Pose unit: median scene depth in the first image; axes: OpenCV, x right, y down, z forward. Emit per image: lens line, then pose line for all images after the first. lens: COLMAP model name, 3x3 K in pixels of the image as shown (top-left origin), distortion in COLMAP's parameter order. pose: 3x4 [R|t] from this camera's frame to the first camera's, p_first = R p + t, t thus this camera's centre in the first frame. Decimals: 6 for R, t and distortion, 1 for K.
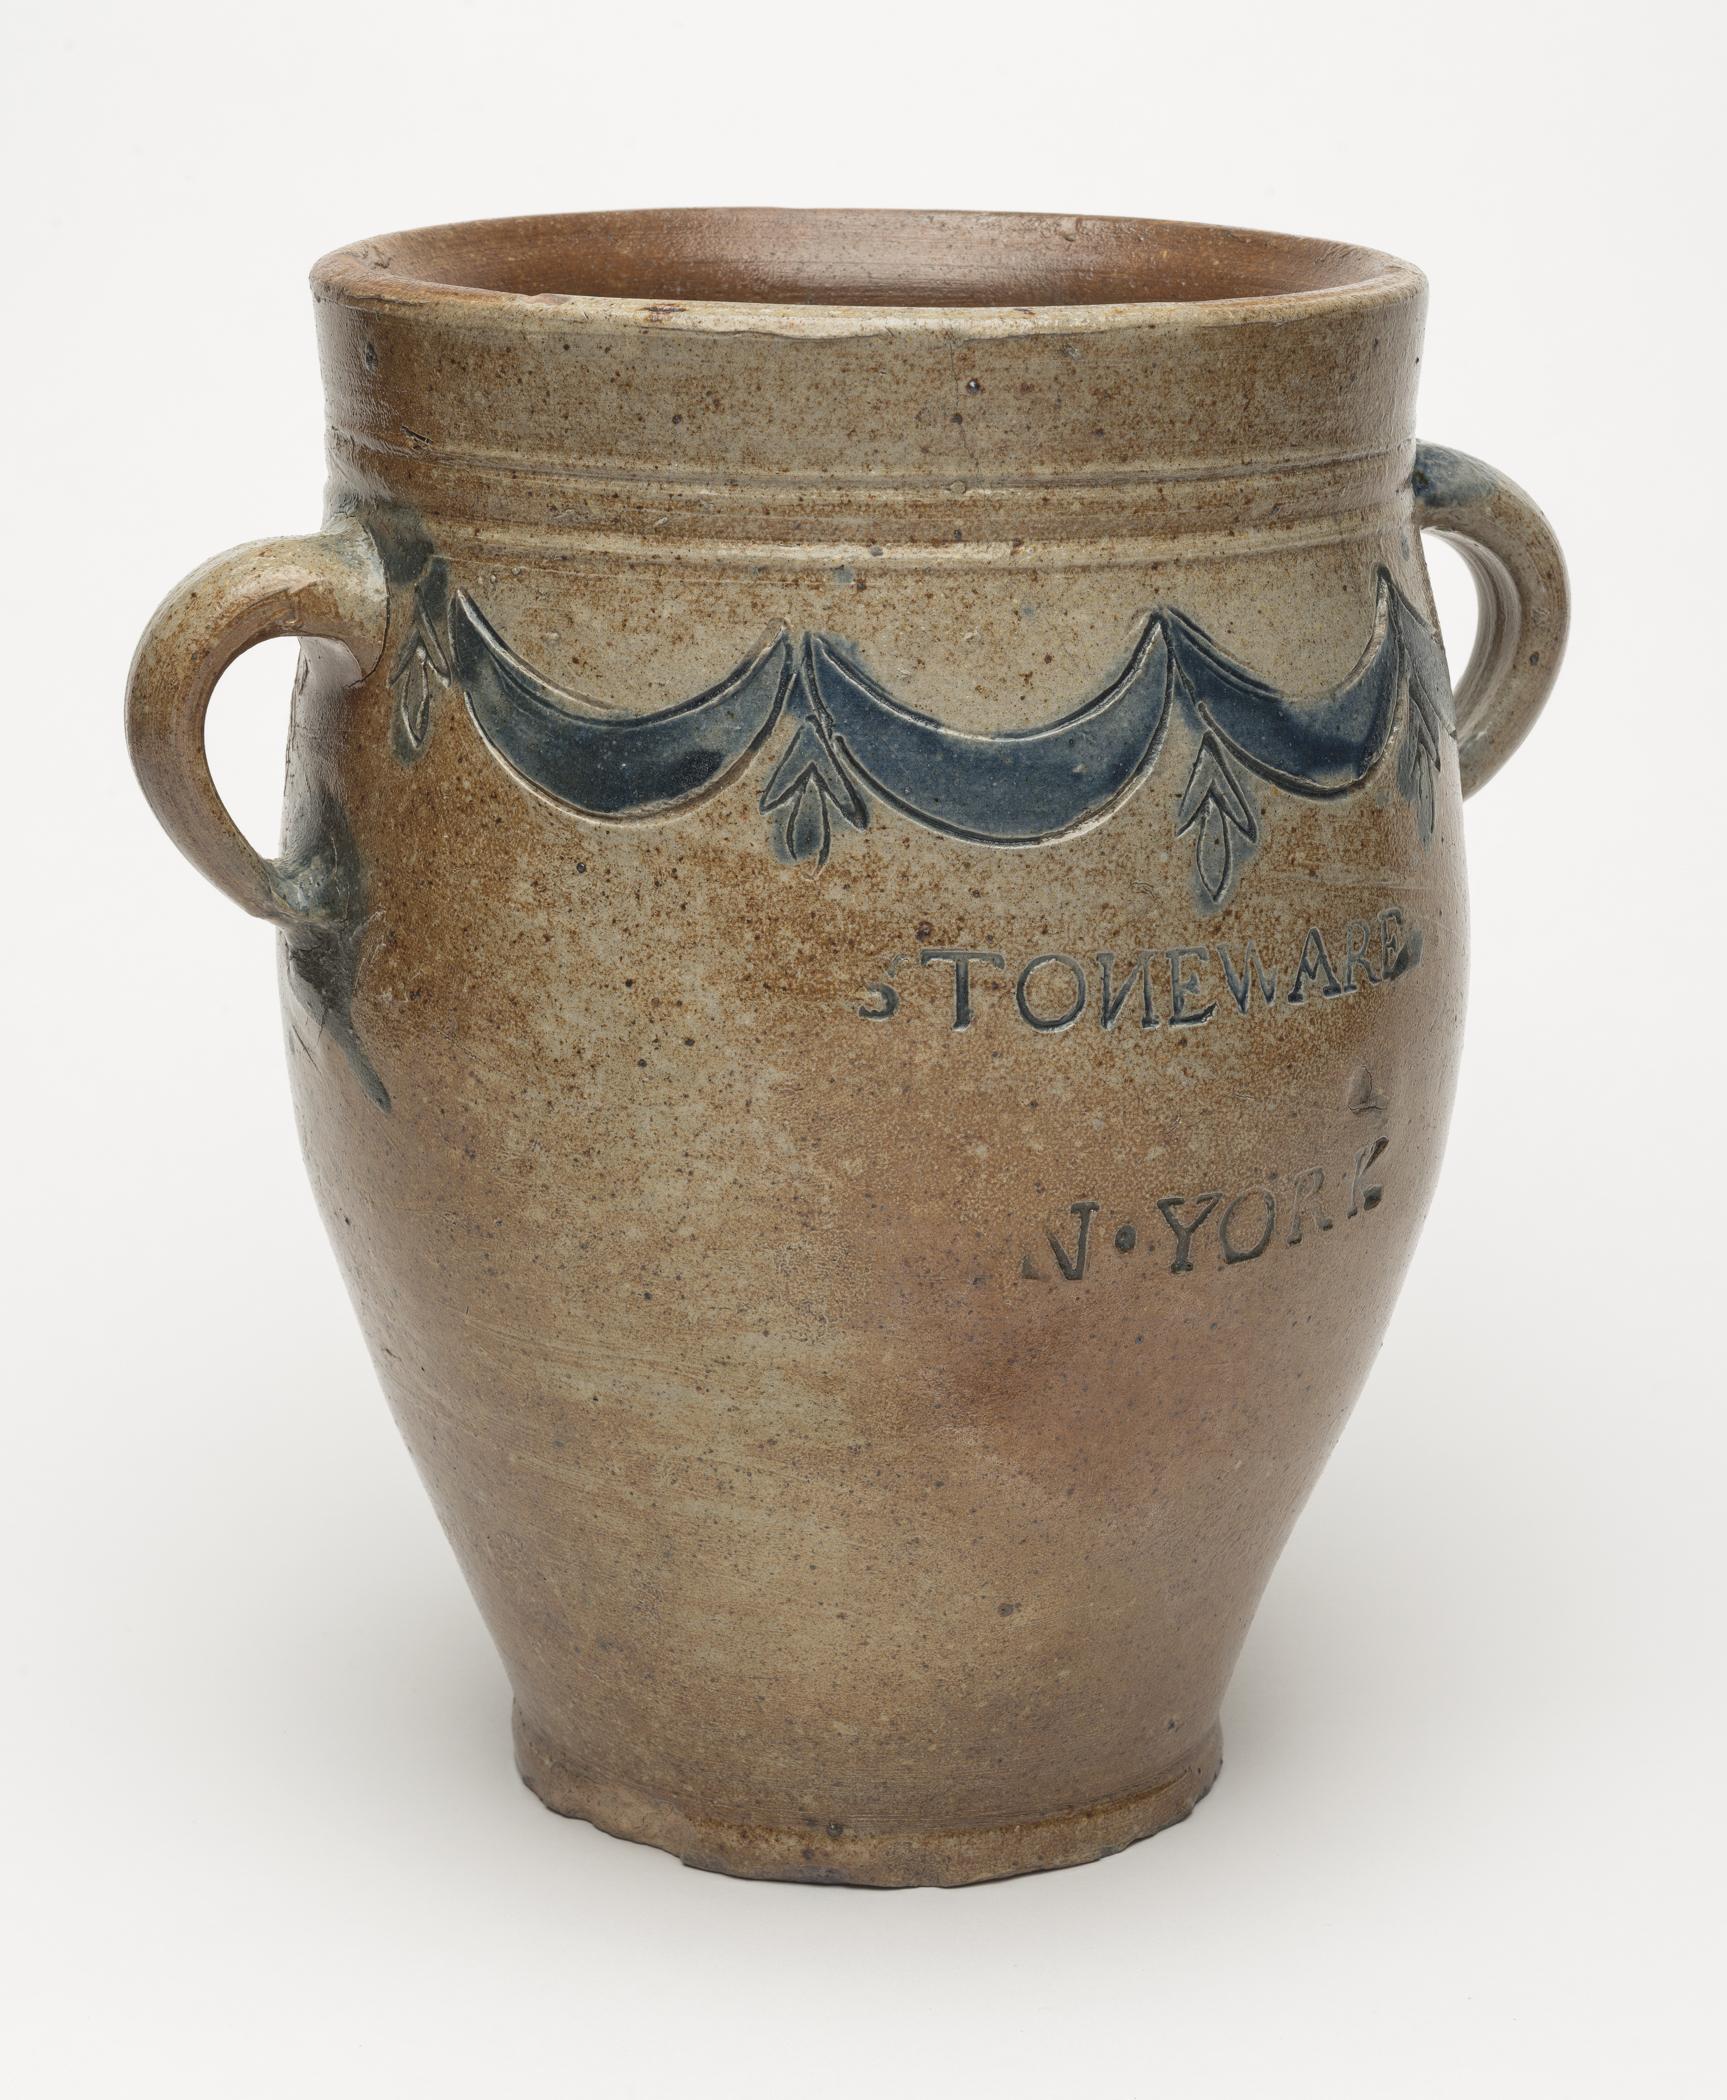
lens RADIAL K [[5179.6, 0, 831.8], [0, 5179.6, 1051.2], [0, 0, 1]] dist [0.020938, 0.122782]
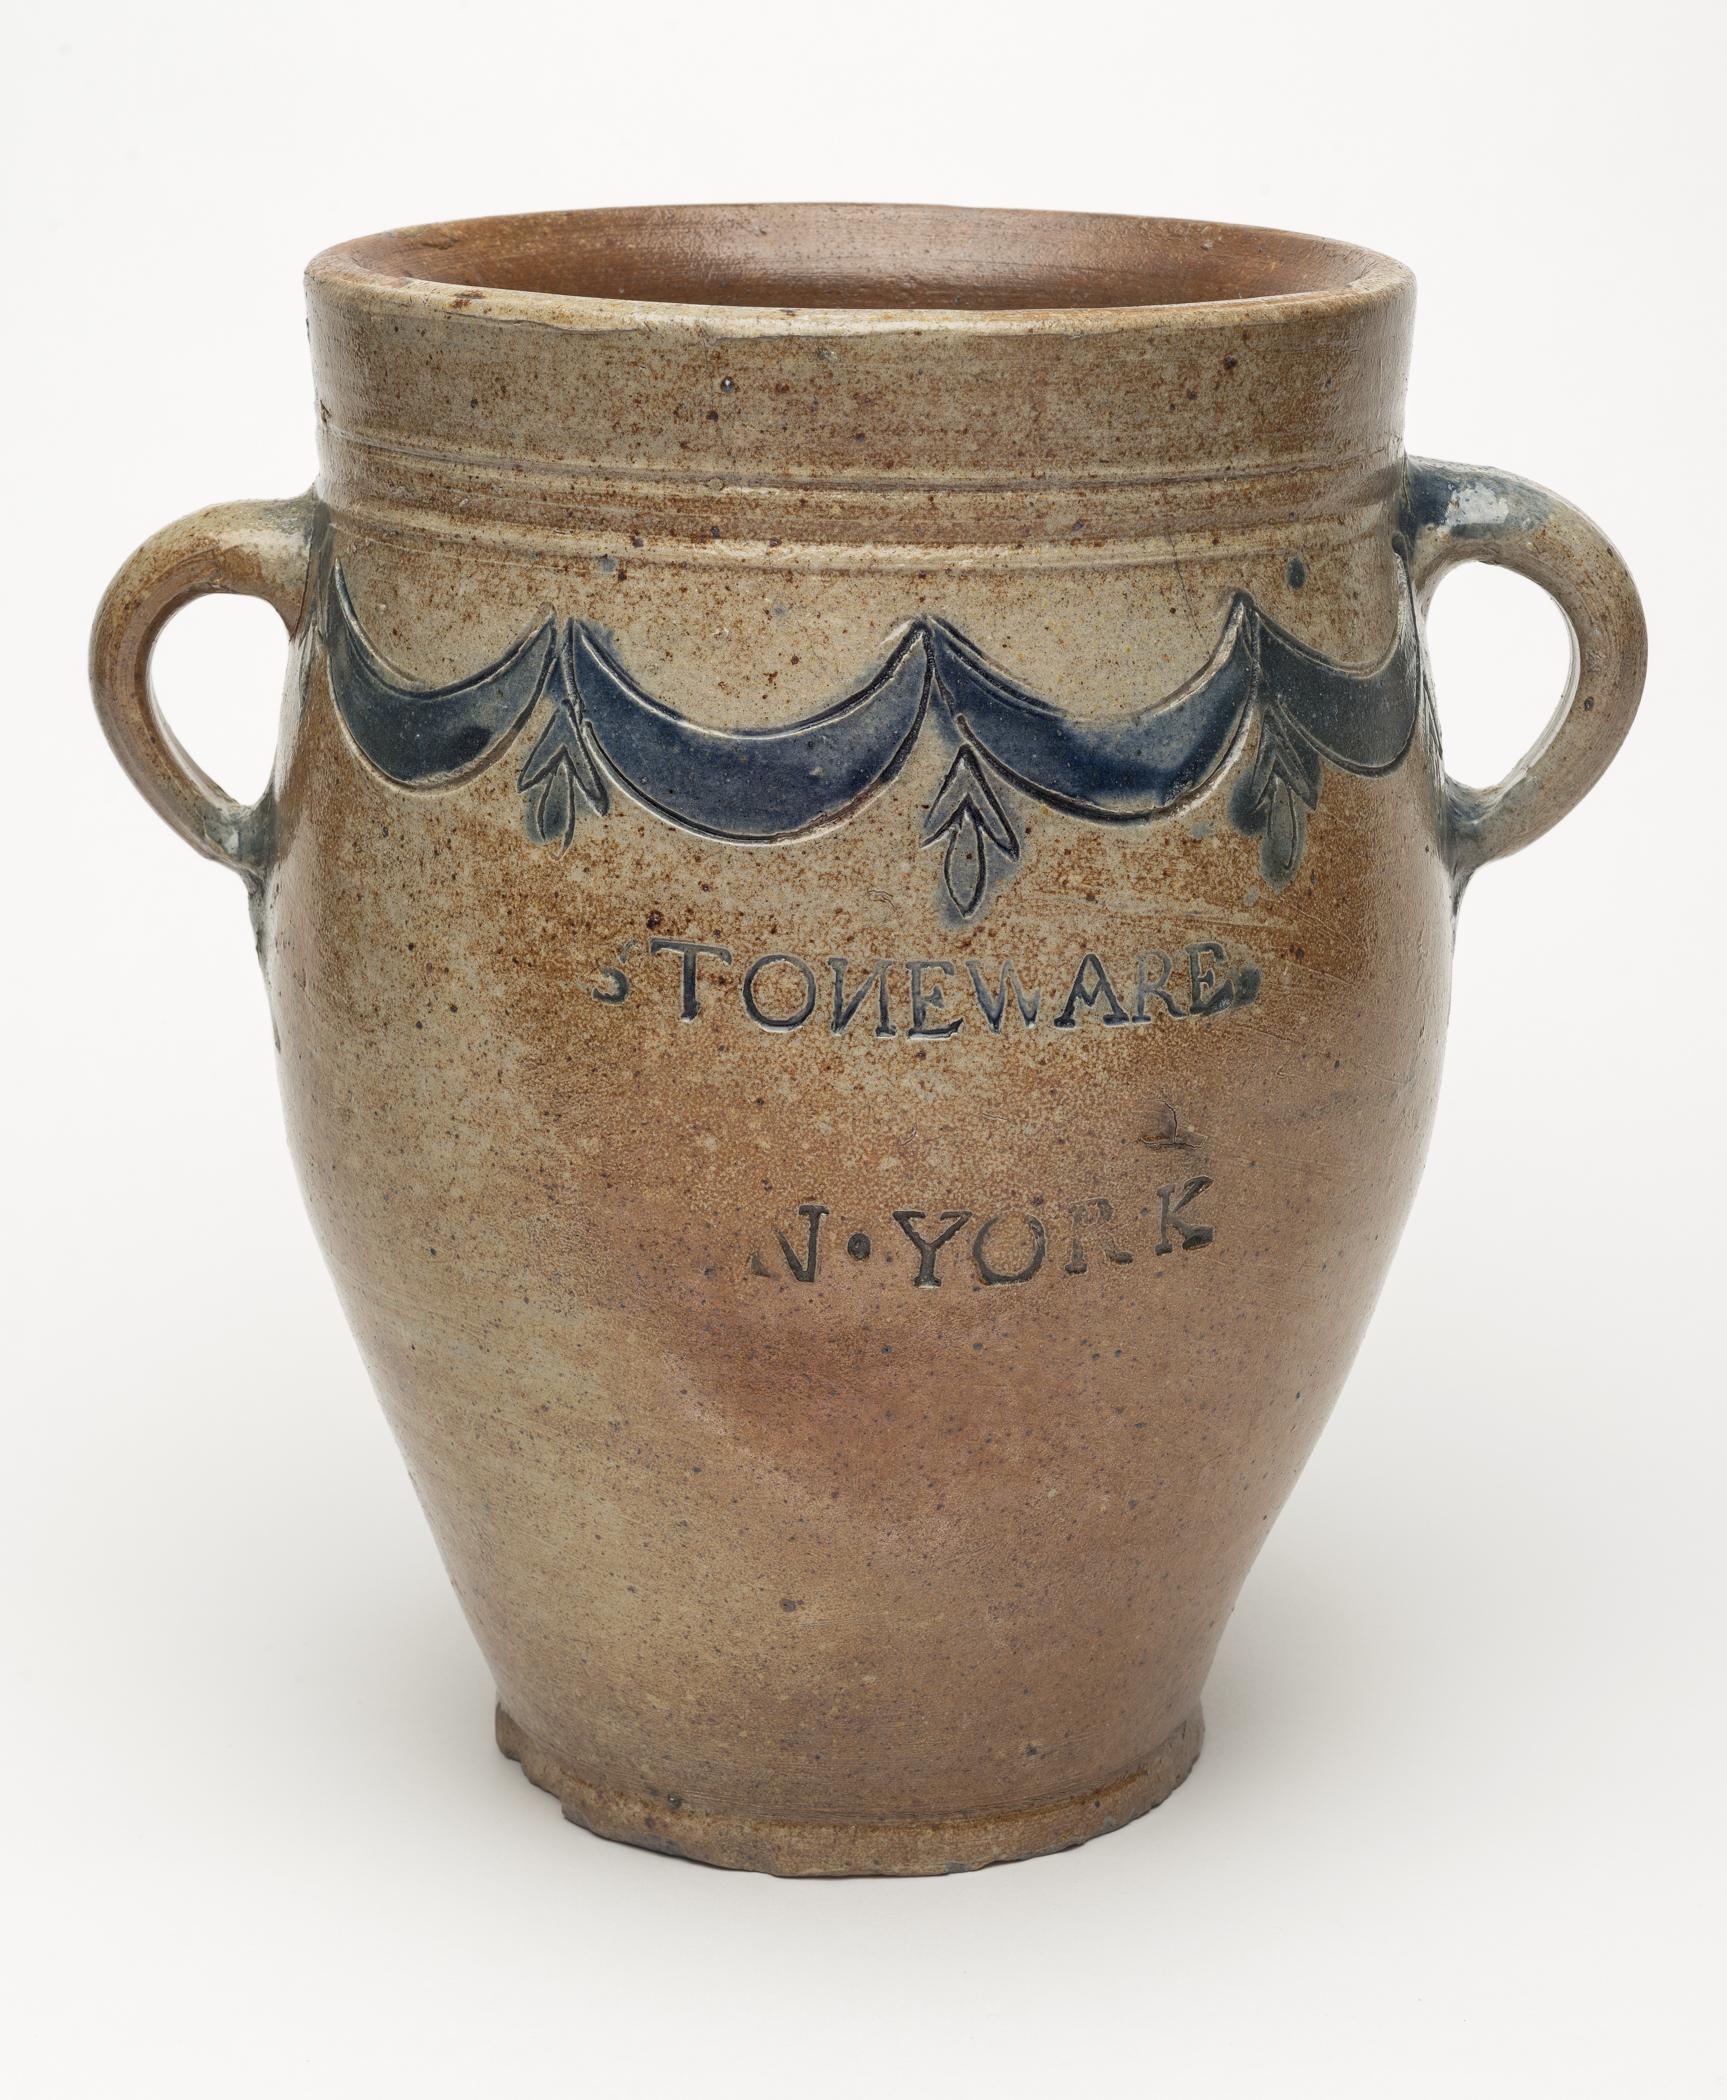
lens RADIAL K [[5179.6, 0, 831.8], [0, 5179.6, 1051.2], [0, 0, 1]] dist [0.020938, 0.122782]
pose [[0.922896, 0.094147, -0.373362, 0.428304], [-0.093327, 0.995428, 0.020317, -0.021355], [0.373567, 0.016094, 0.927463, 0.074200]]
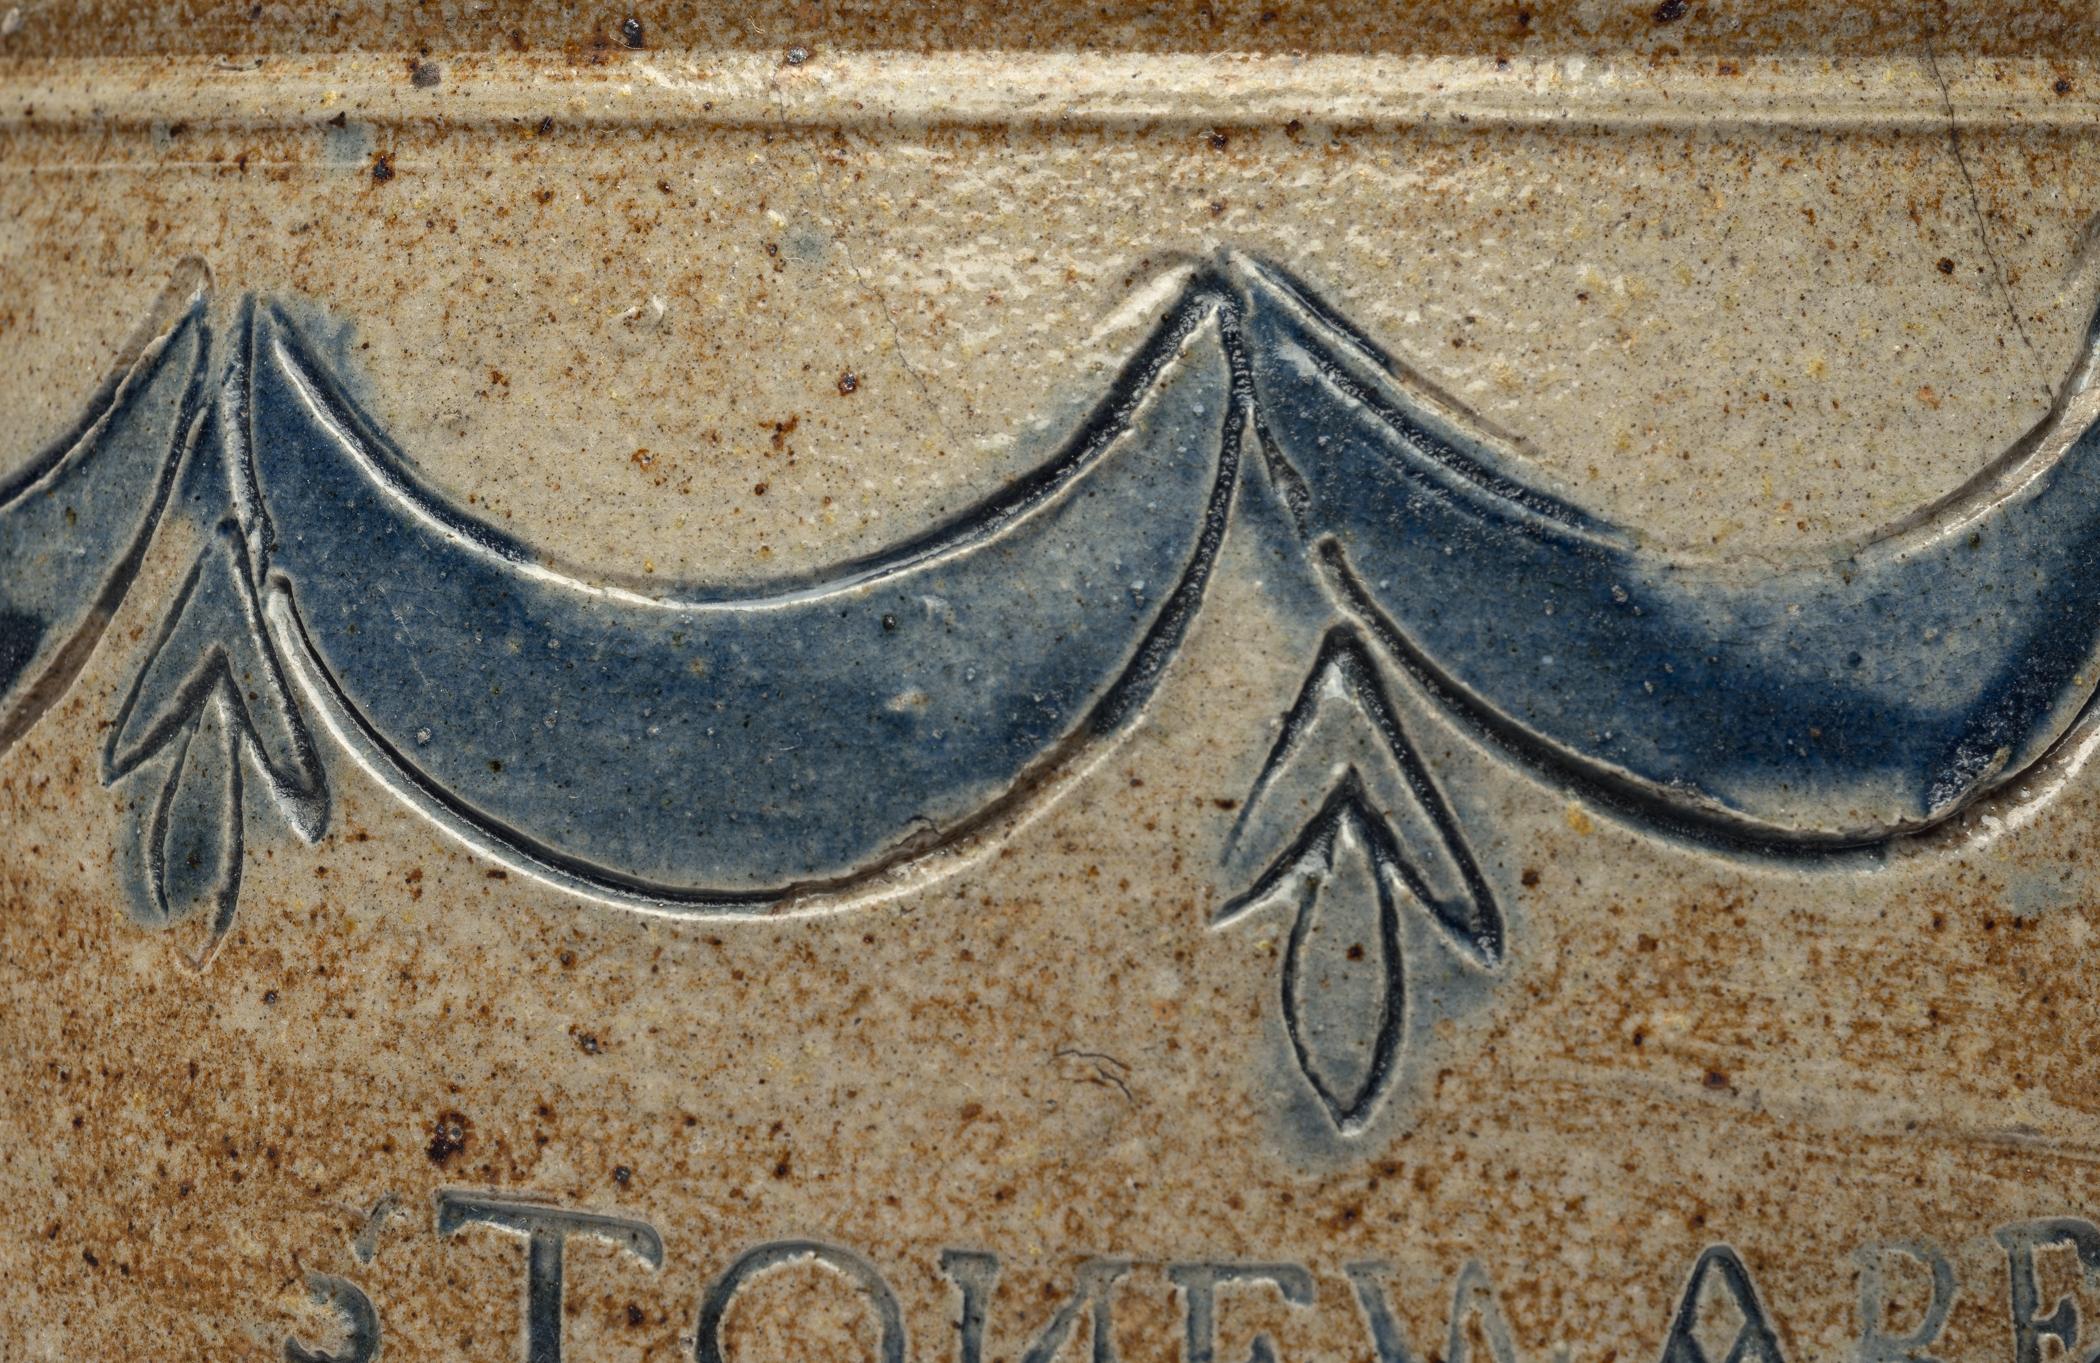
lens RADIAL K [[5353.3, 0, 1018.1], [0, 5353.3, 695.7], [0, 0, 1]] dist [-0.004126, 0.046023]
pose [[0.888481, 0.038873, -0.457264, 0.215623], [-0.100880, 0.988578, -0.111971, -0.016049], [0.447689, 0.145613, 0.882254, 0.690277]]
